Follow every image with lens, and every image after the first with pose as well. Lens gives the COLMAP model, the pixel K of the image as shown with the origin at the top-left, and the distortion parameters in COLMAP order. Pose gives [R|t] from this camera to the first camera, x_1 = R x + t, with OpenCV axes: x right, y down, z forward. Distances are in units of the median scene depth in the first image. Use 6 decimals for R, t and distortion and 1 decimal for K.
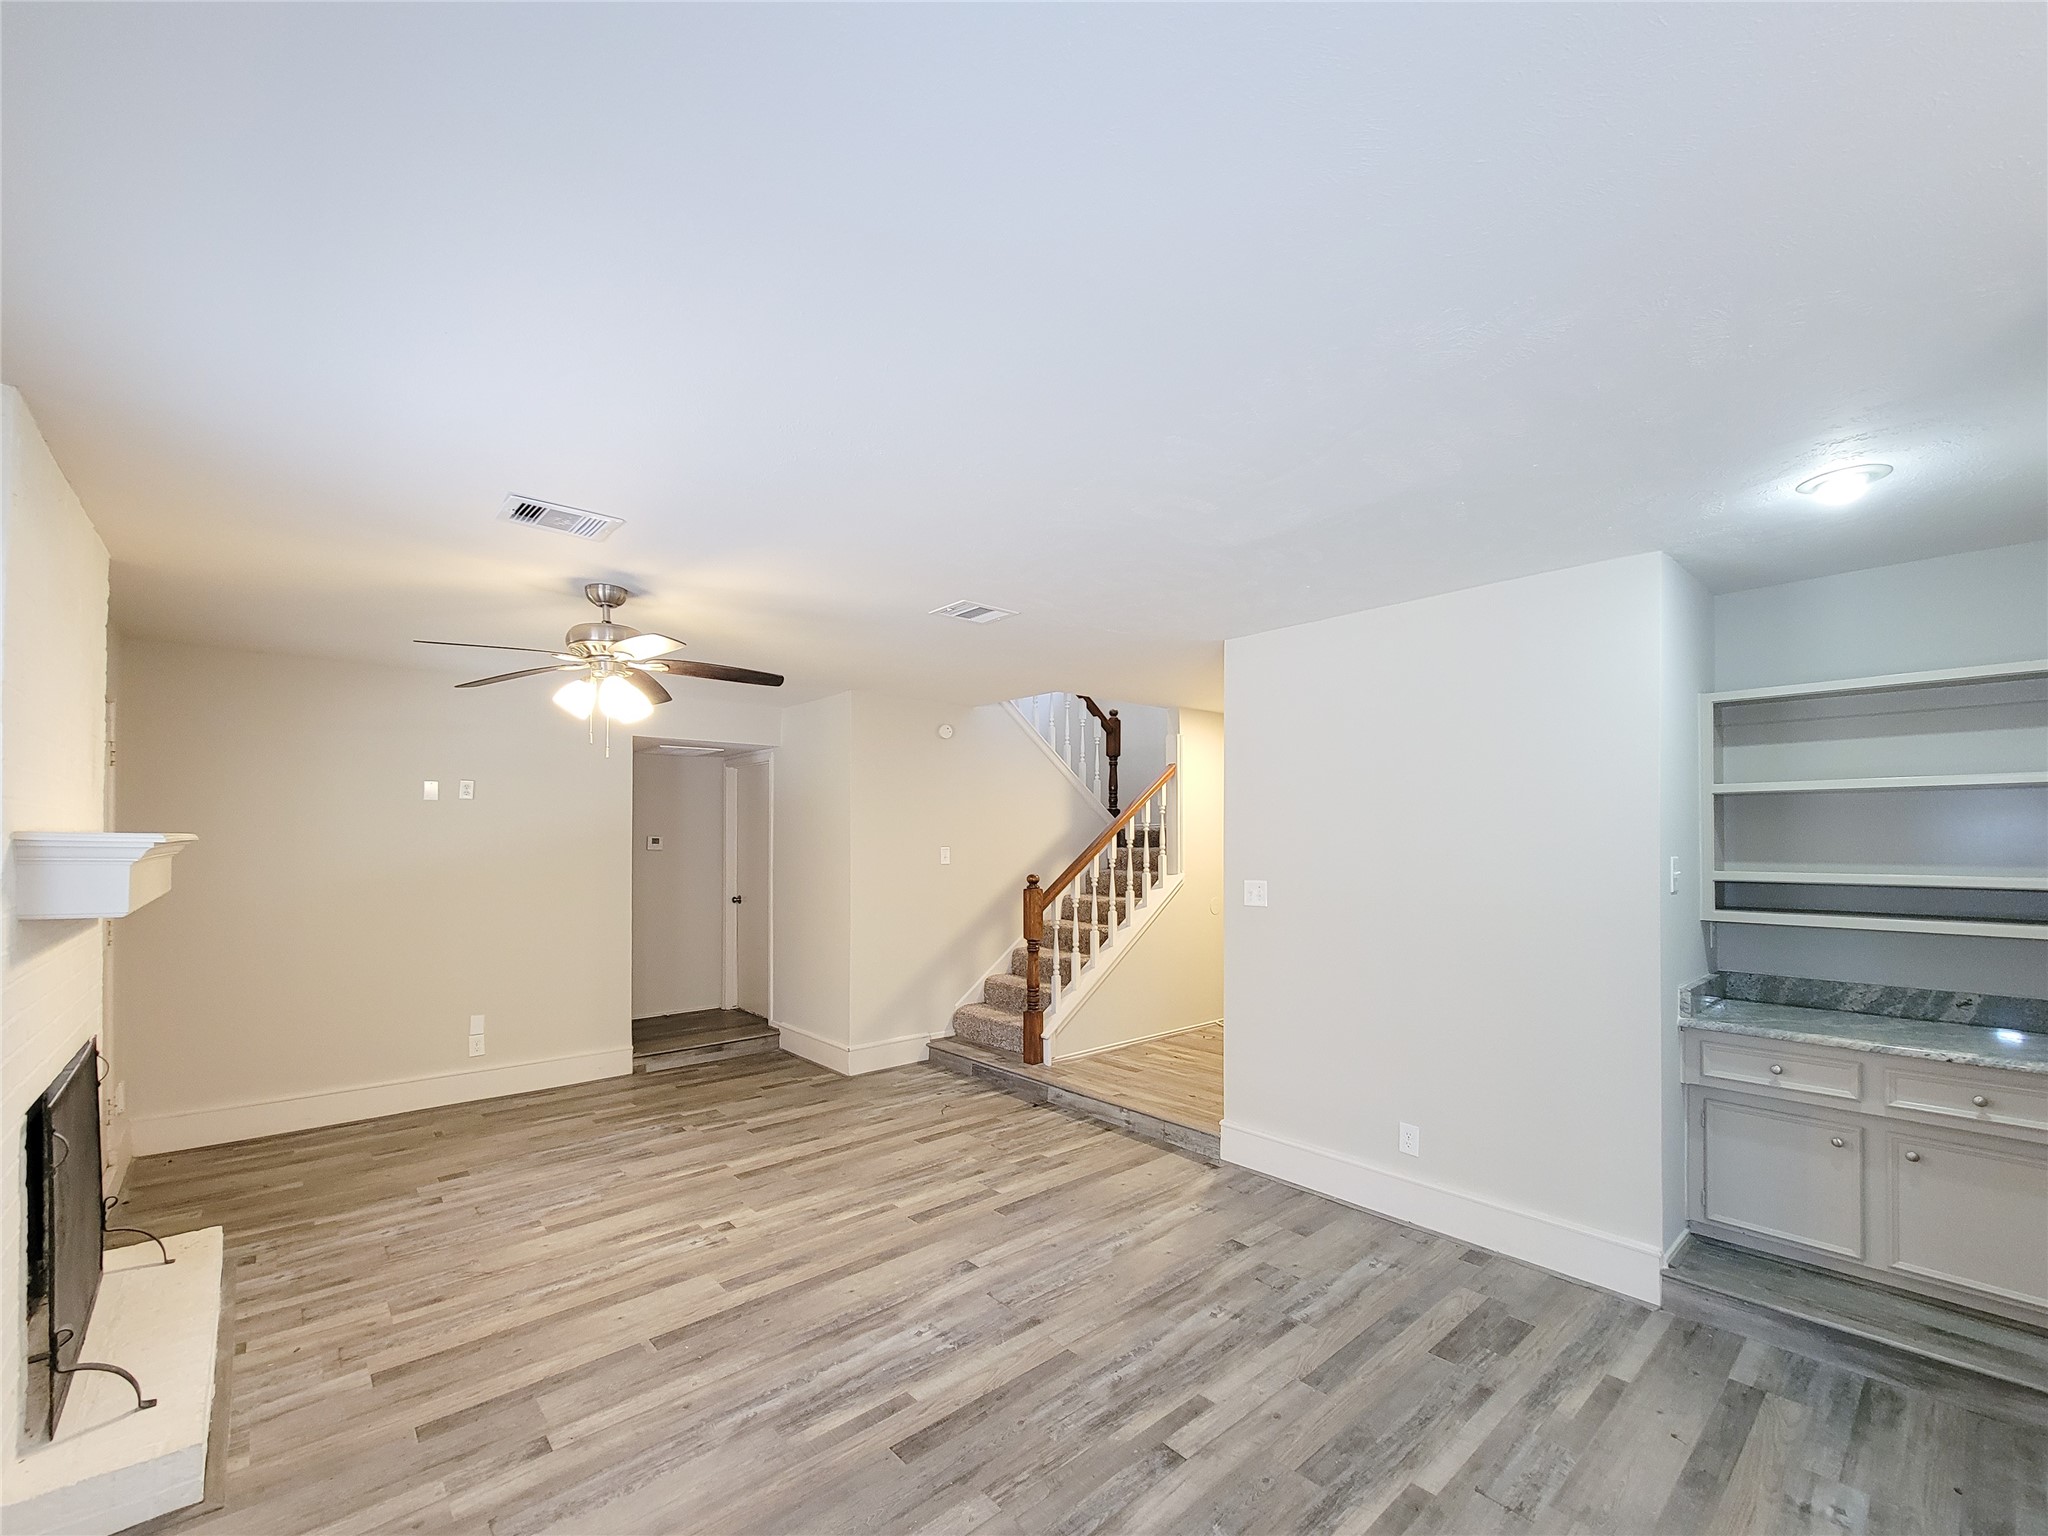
lens RADIAL K [[829.8, 0, 1019.9], [0, 829.8, 824.4], [0, 0, 1]] dist [0.004346, -0.003530]
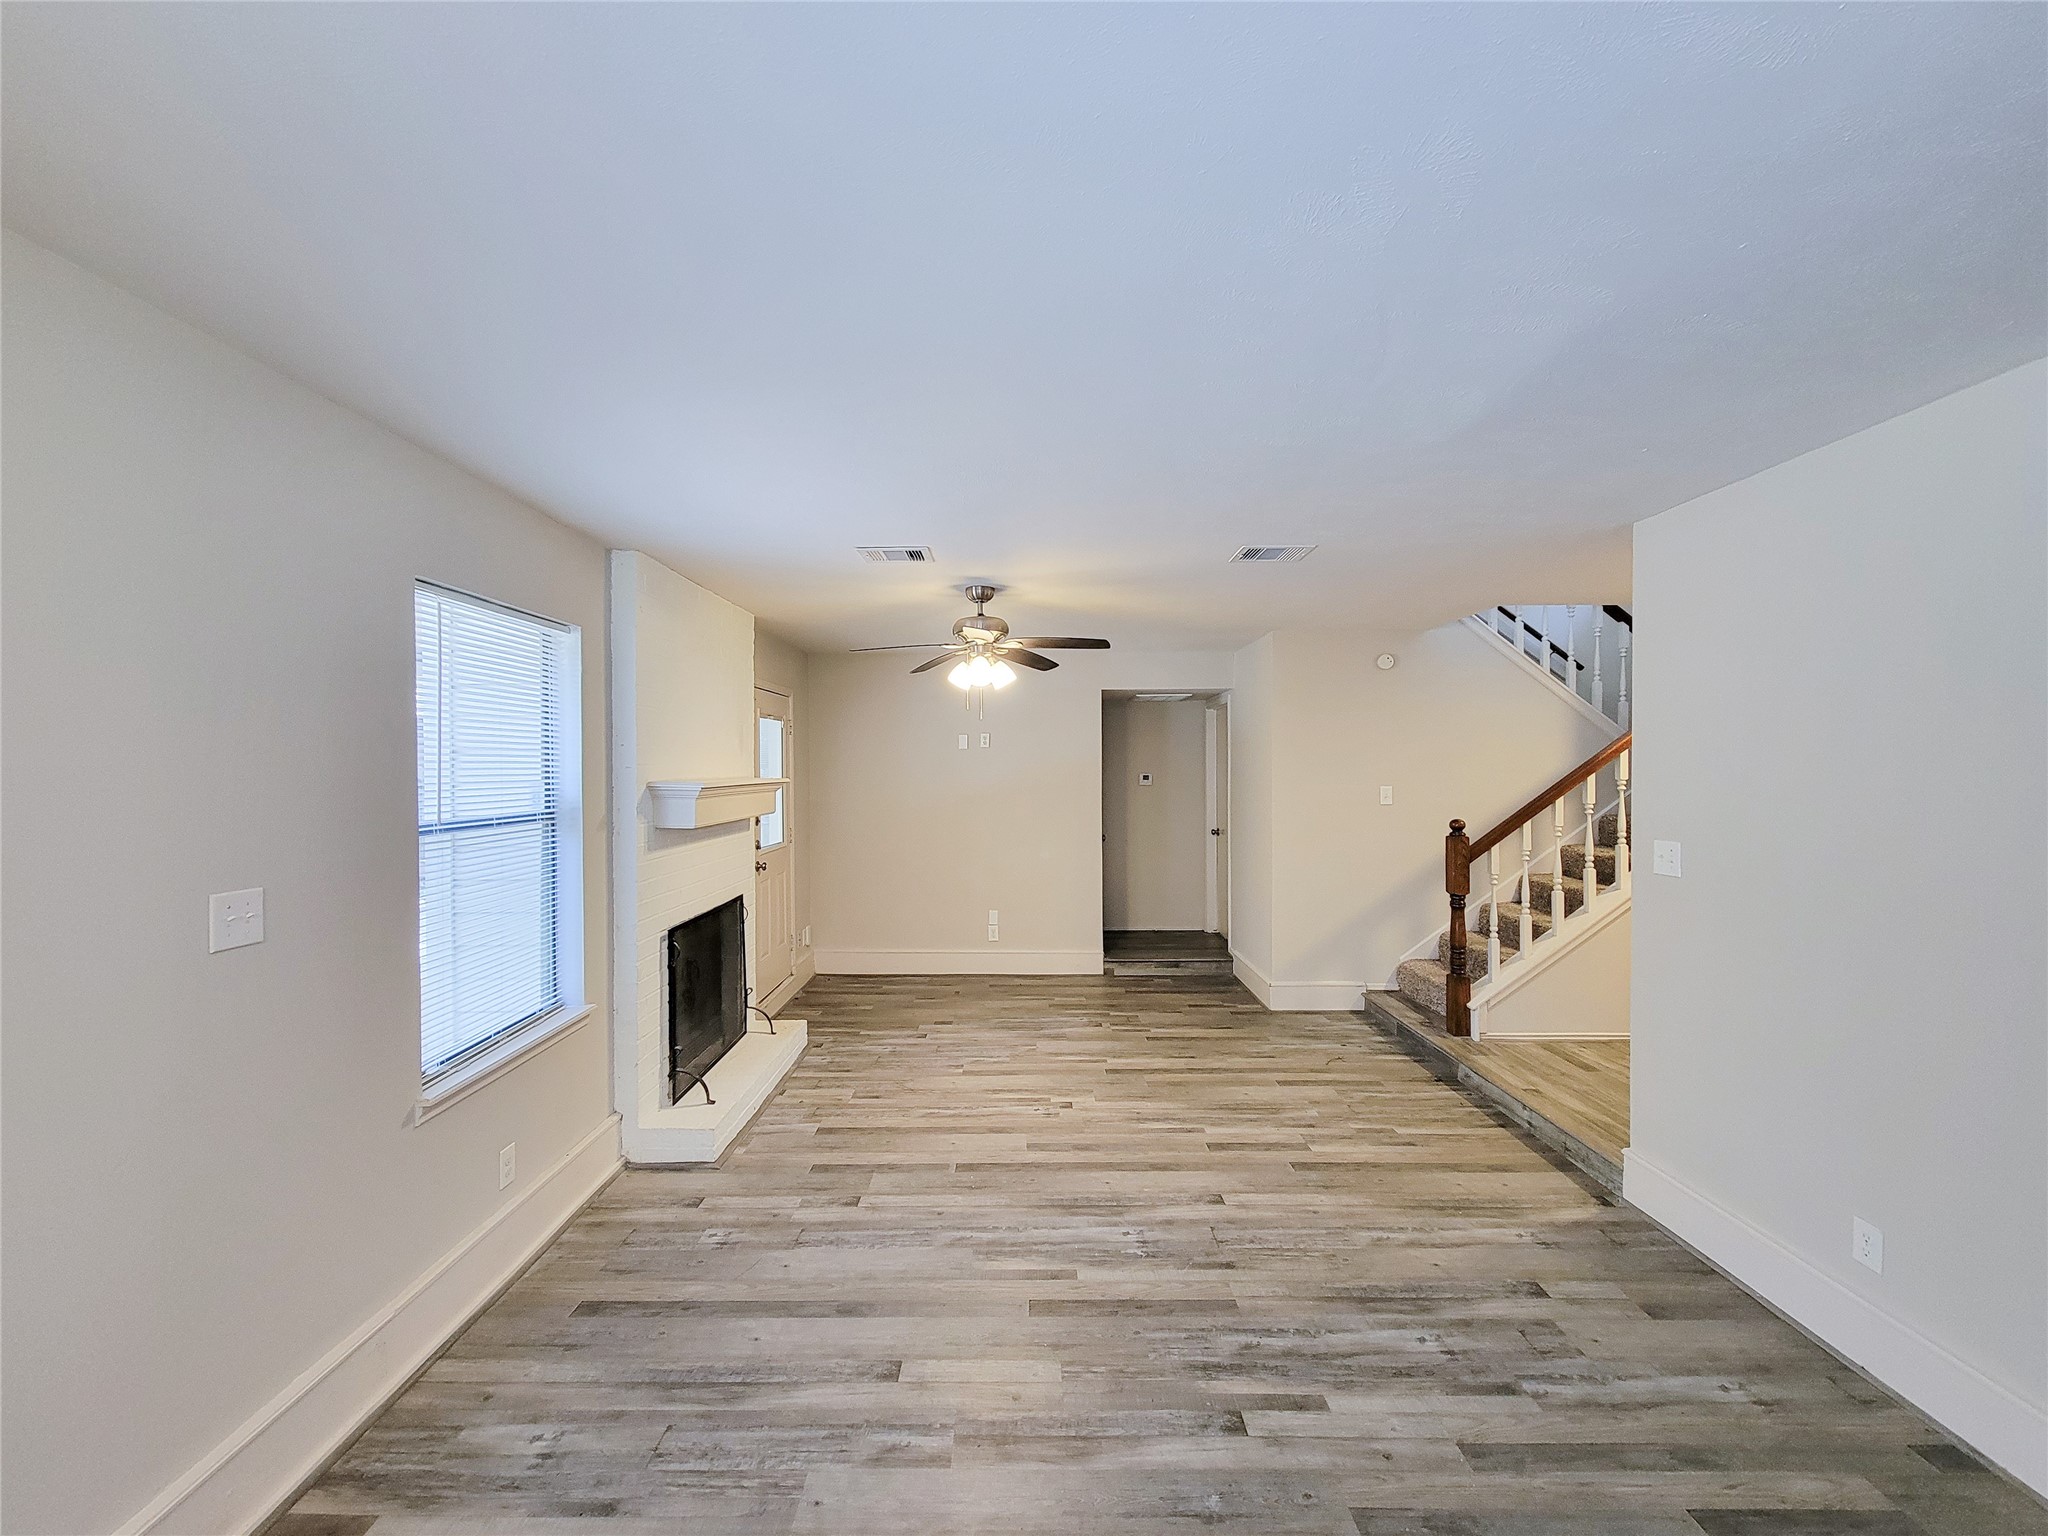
lens RADIAL K [[831.8, 0, 1040.3], [0, 831.8, 770.7], [0, 0, 1]] dist [0.003553, -0.002973]
pose [[0.756201, -0.000514, -0.654339, 0.402719], [0.014316, 0.999773, 0.015759, -0.019047], [0.654183, -0.021285, 0.756037, 0.075616]]
